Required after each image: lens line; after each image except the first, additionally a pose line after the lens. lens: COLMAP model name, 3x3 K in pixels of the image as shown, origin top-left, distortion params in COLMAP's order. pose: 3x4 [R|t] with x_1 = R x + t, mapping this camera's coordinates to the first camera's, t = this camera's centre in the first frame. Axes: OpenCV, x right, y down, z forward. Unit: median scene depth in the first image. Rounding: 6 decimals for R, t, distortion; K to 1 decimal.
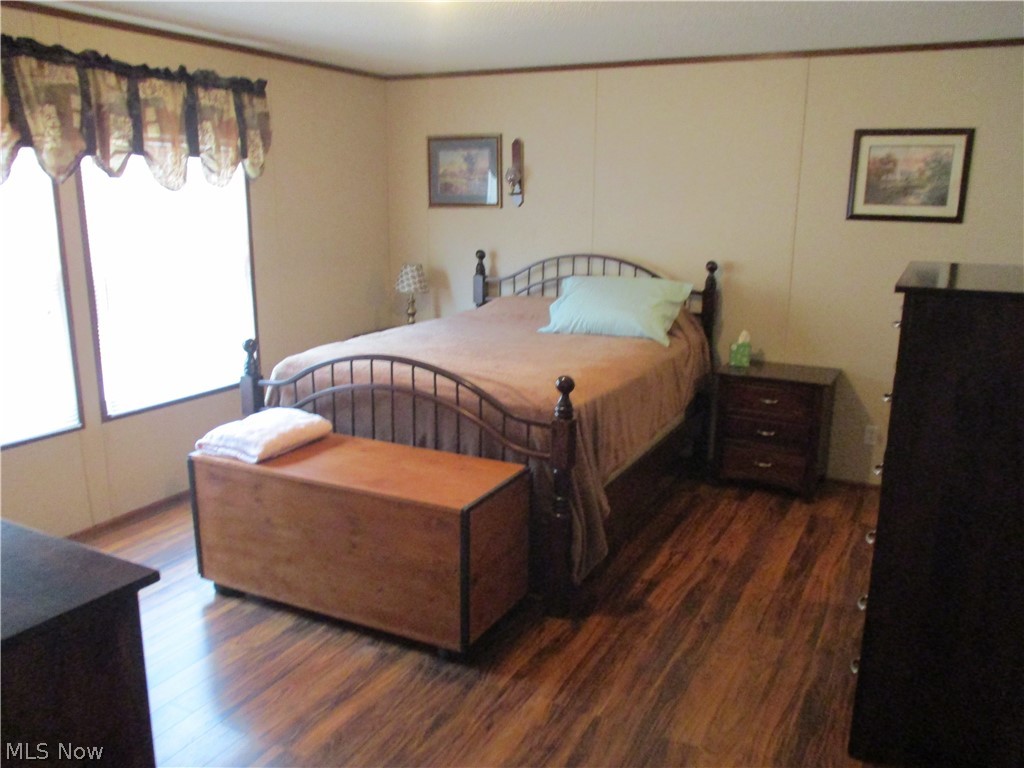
lens RADIAL K [[859.3, 0, 515.2], [0, 859.3, 380.7], [0, 0, 1]] dist [0.007009, -0.005687]
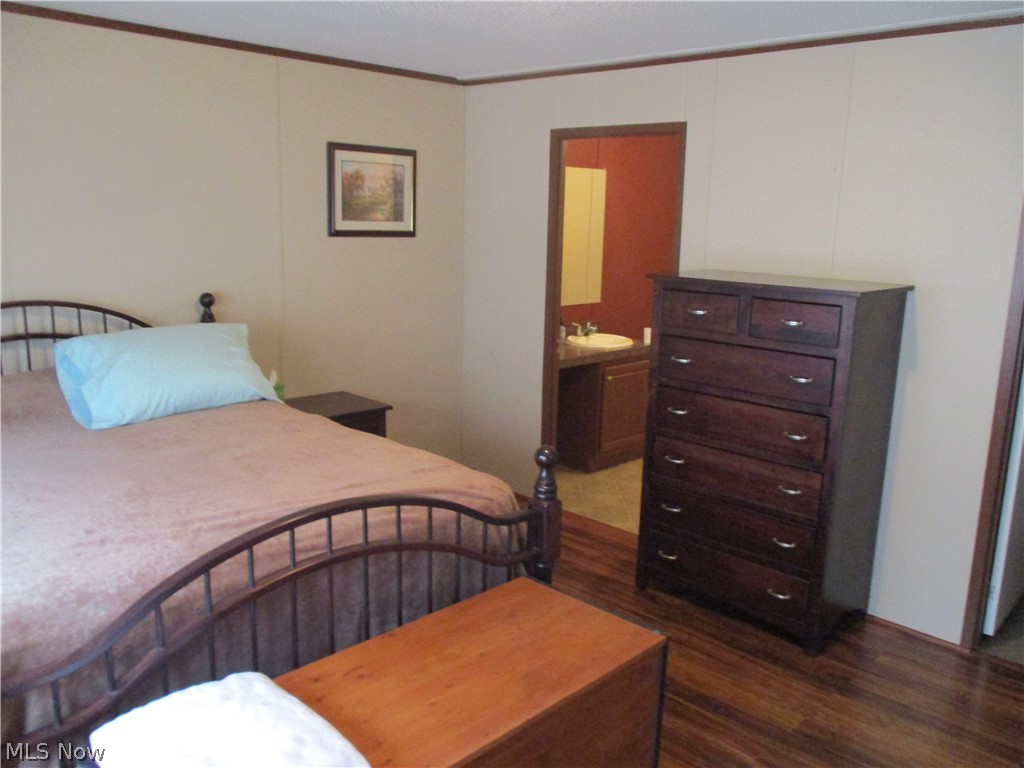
lens RADIAL K [[859.3, 0, 514.9], [0, 859.3, 390.7], [0, 0, 1]] dist [0.007009, -0.005687]
pose [[0.287966, -0.200520, 0.936412, -0.500541], [0.185845, 0.970944, 0.150763, -0.132126], [-0.939434, 0.130613, 0.316865, 0.550815]]
